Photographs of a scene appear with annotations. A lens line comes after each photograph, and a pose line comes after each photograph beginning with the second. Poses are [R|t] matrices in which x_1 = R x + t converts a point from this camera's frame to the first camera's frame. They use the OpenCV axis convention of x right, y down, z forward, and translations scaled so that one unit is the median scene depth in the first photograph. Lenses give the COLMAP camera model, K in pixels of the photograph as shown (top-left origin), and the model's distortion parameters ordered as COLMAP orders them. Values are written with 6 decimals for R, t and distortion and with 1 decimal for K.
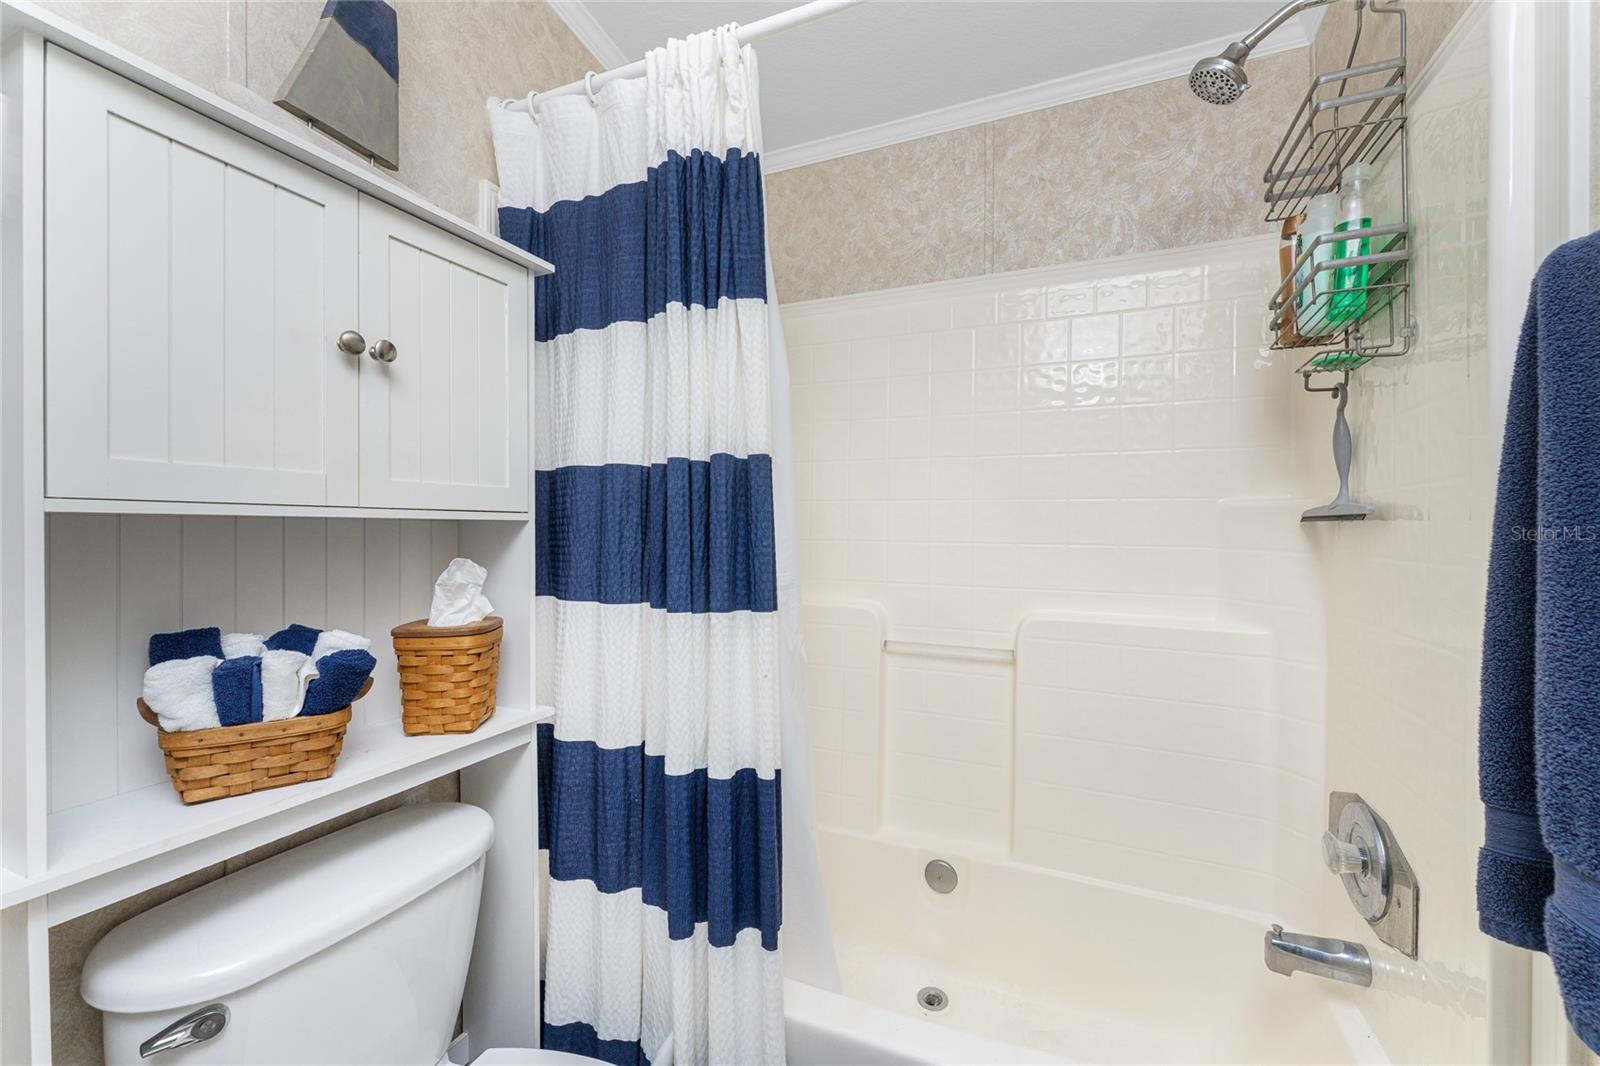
lens RADIAL K [[645.5, 0, 799.4], [0, 645.5, 524.1], [0, 0, 1]] dist [-0.000515, -0.002159]
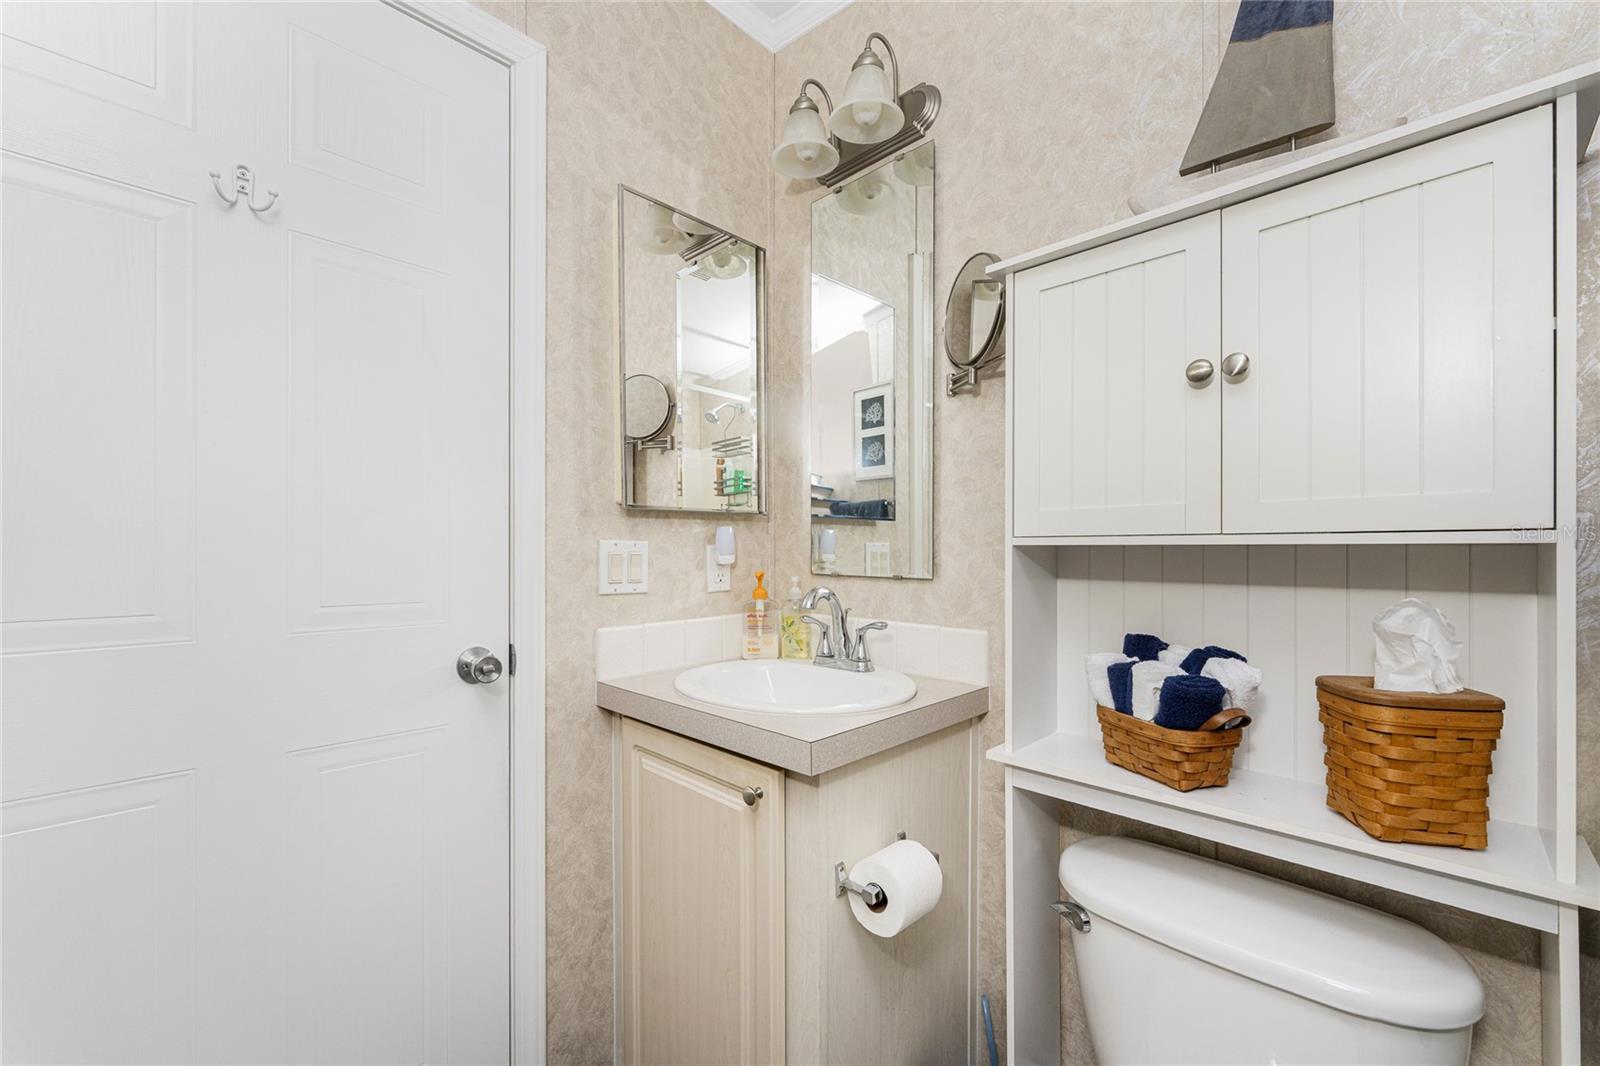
lens RADIAL K [[645.5, 0, 787.2], [0, 645.5, 558.7], [0, 0, 1]] dist [-0.000515, -0.002159]
pose [[-0.371292, 0.002167, -0.928514, 0.480799], [-0.005373, 0.999976, 0.004482, 0.010247], [0.928501, 0.006653, -0.371271, 0.779062]]
